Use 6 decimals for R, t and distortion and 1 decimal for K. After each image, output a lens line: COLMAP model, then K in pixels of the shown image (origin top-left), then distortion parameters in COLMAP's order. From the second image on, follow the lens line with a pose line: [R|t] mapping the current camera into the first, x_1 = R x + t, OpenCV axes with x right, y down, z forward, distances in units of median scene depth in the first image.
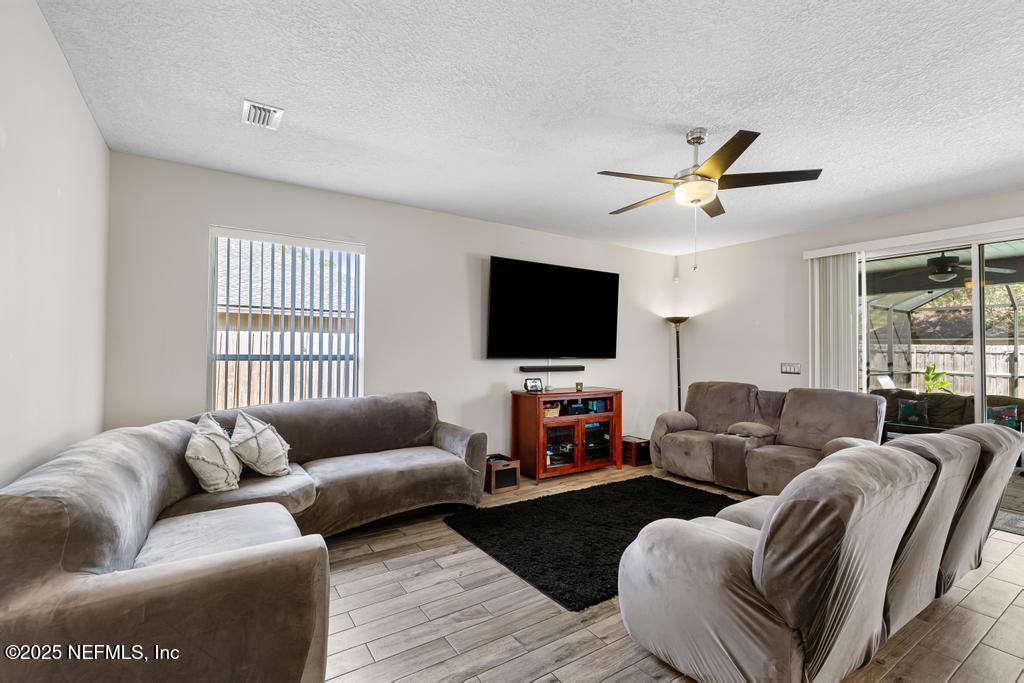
lens RADIAL K [[463.3, 0, 509.1], [0, 463.3, 331.3], [0, 0, 1]] dist [0.002745, -0.000304]
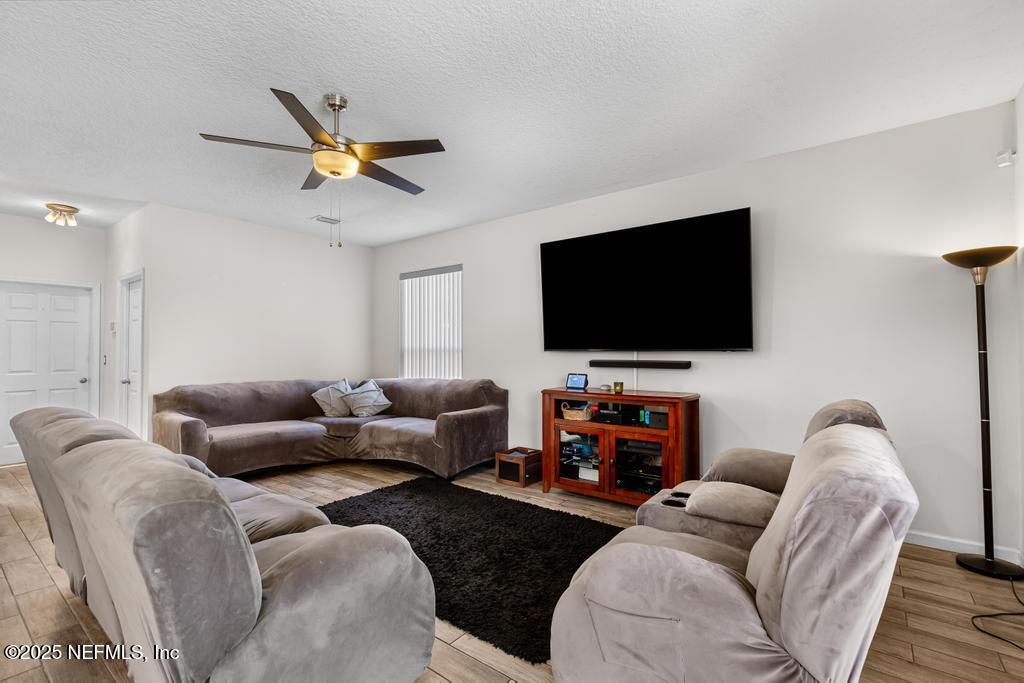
lens RADIAL K [[463.3, 0, 509.1], [0, 463.3, 331.3], [0, 0, 1]] dist [0.002745, -0.000304]
pose [[0.317688, -0.050088, -0.946872, 0.831669], [0.040622, 0.998406, -0.039185, 0.053452], [0.947325, -0.026016, 0.319216, 0.618907]]
